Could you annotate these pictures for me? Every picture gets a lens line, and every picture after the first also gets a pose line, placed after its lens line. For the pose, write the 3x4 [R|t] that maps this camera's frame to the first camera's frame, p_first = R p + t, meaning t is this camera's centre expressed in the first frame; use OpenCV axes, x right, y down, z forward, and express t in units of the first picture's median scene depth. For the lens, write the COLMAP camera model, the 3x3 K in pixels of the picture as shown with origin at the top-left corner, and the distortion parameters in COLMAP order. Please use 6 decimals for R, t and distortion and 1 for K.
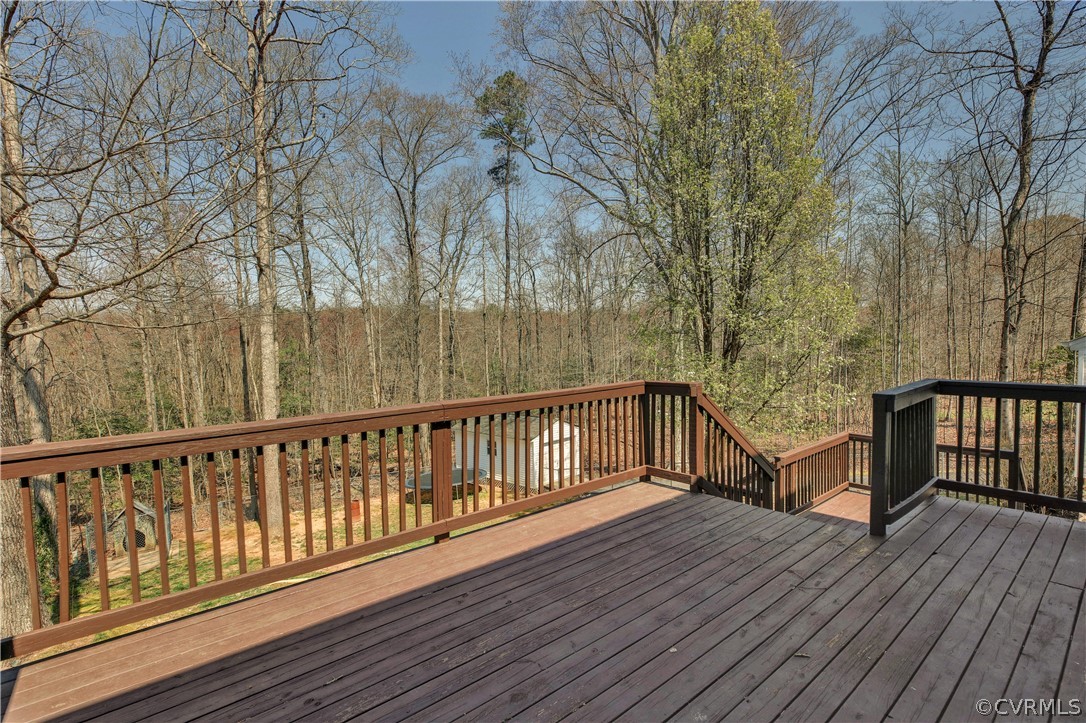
lens RADIAL K [[512.8, 0, 543.0], [0, 512.8, 361.5], [0, 0, 1]] dist [-0.000934, 0.000261]
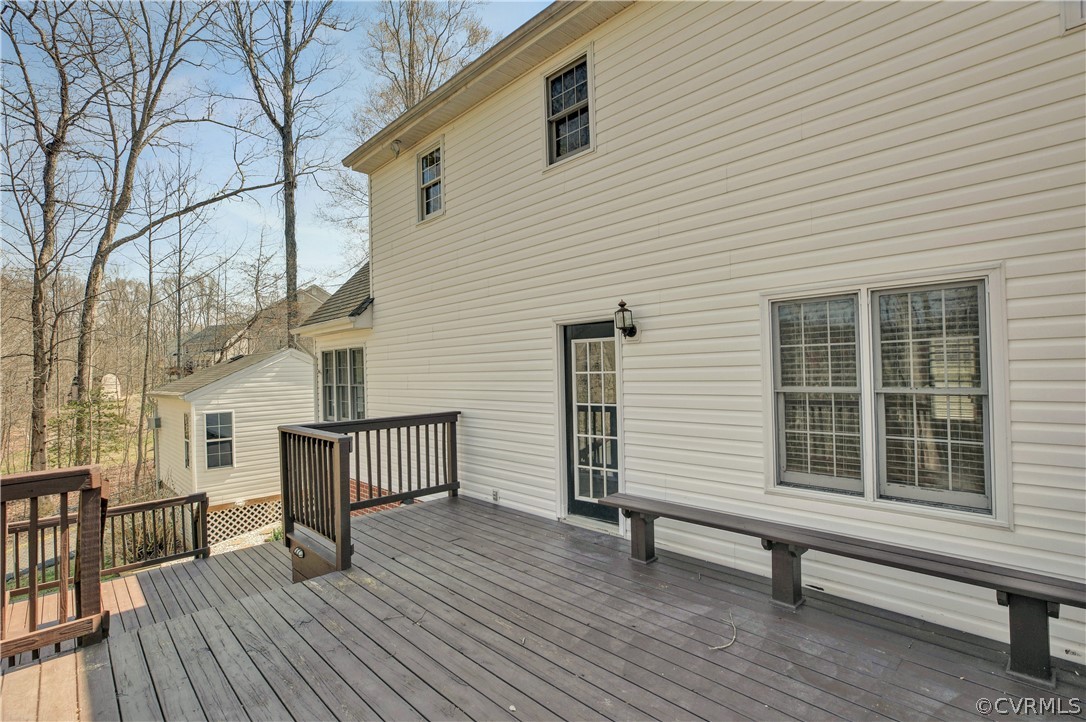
lens RADIAL K [[521.9, 0, 543.0], [0, 521.9, 361.0], [0, 0, 1]] dist [-0.019562, 0.000469]
pose [[-0.054744, 0.037807, 0.997784, -0.509283], [0.080788, 0.996174, -0.033313, -0.028208], [-0.995227, 0.078785, -0.057588, 0.659224]]
